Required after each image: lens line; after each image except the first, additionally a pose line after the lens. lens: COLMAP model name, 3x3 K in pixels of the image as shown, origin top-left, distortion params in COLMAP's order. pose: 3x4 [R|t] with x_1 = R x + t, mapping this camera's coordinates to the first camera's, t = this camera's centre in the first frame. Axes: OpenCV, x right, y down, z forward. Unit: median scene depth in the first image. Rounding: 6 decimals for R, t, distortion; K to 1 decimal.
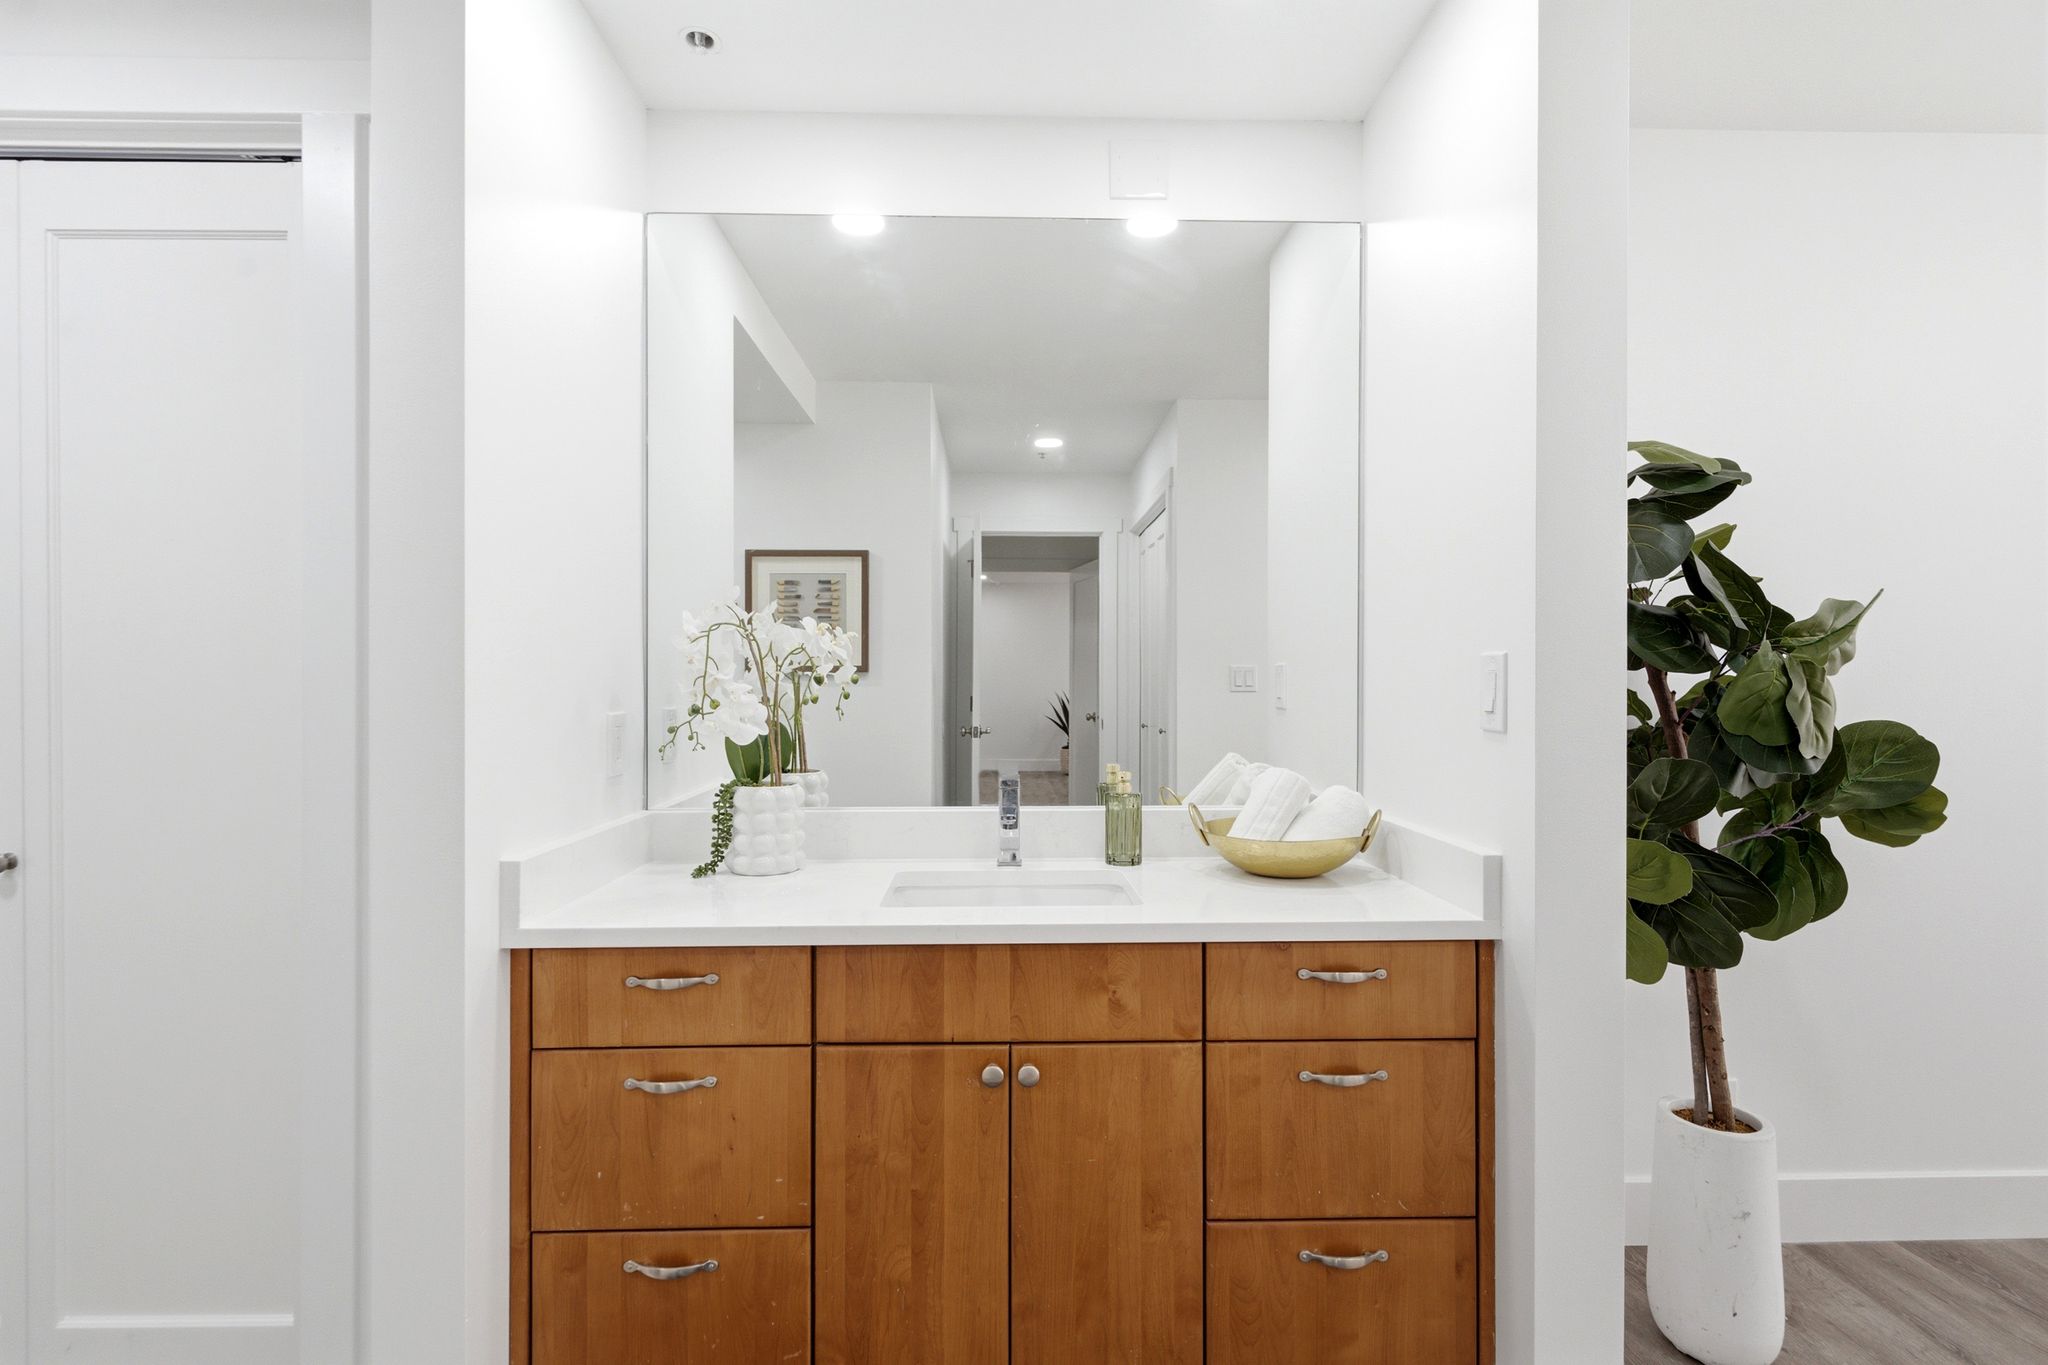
lens RADIAL K [[913.0, 0, 1038.4], [0, 913.0, 681.0], [0, 0, 1]] dist [-0.001307, -0.001356]
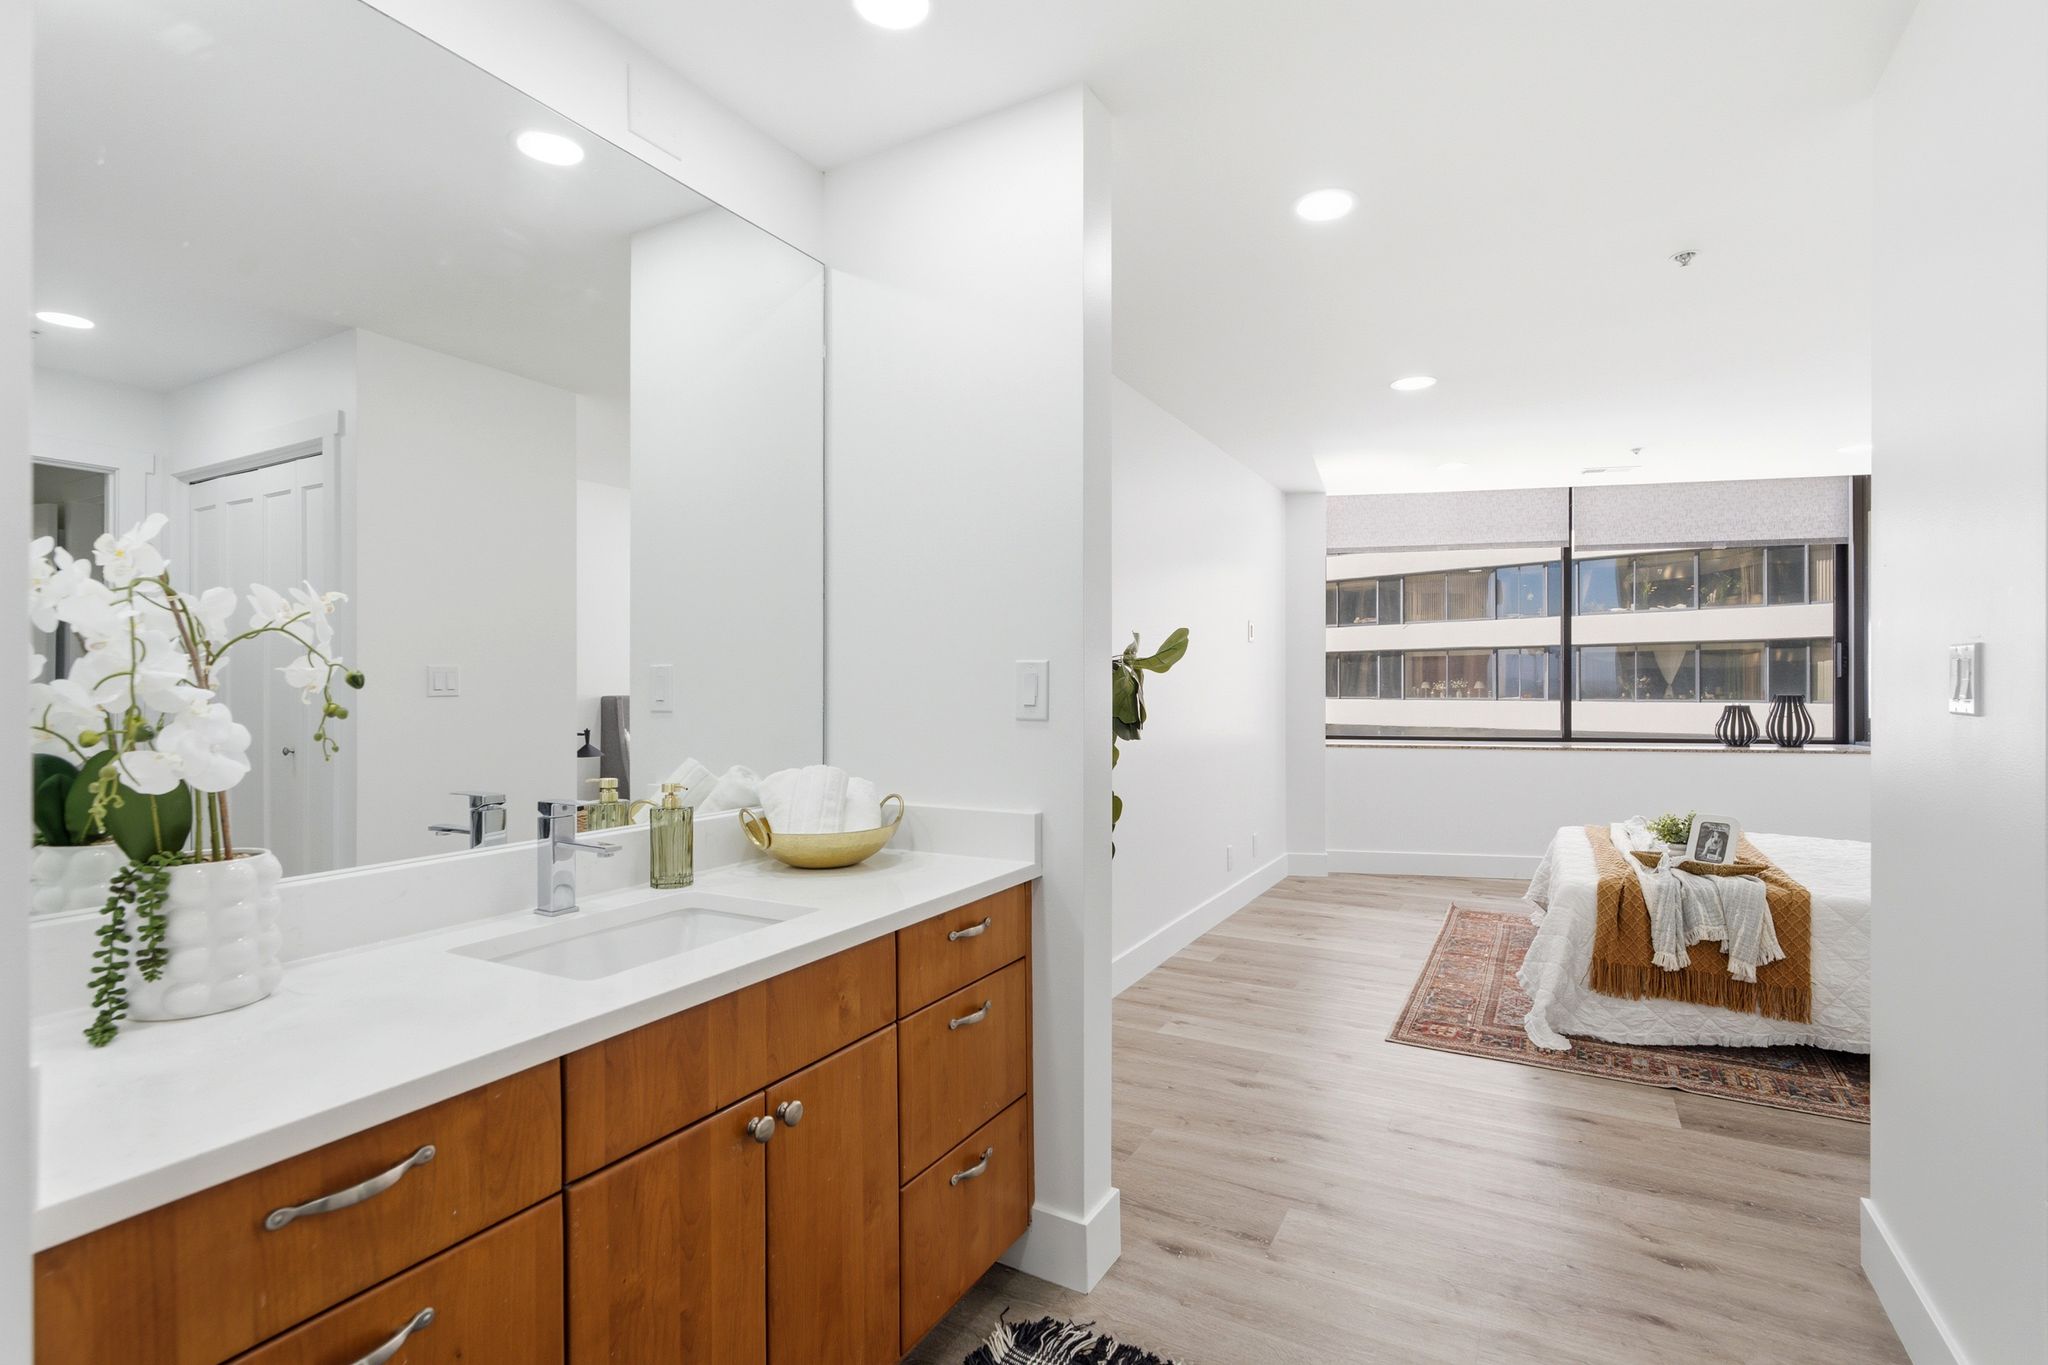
lens RADIAL K [[913.0, 0, 1007.2], [0, 913.0, 682.7], [0, 0, 1]] dist [-0.001307, -0.001356]
pose [[0.551390, 0.000769, 0.834247, -0.640098], [0.000653, 0.999999, -0.001353, 0.002134], [-0.834248, 0.001291, 0.551389, 0.308822]]
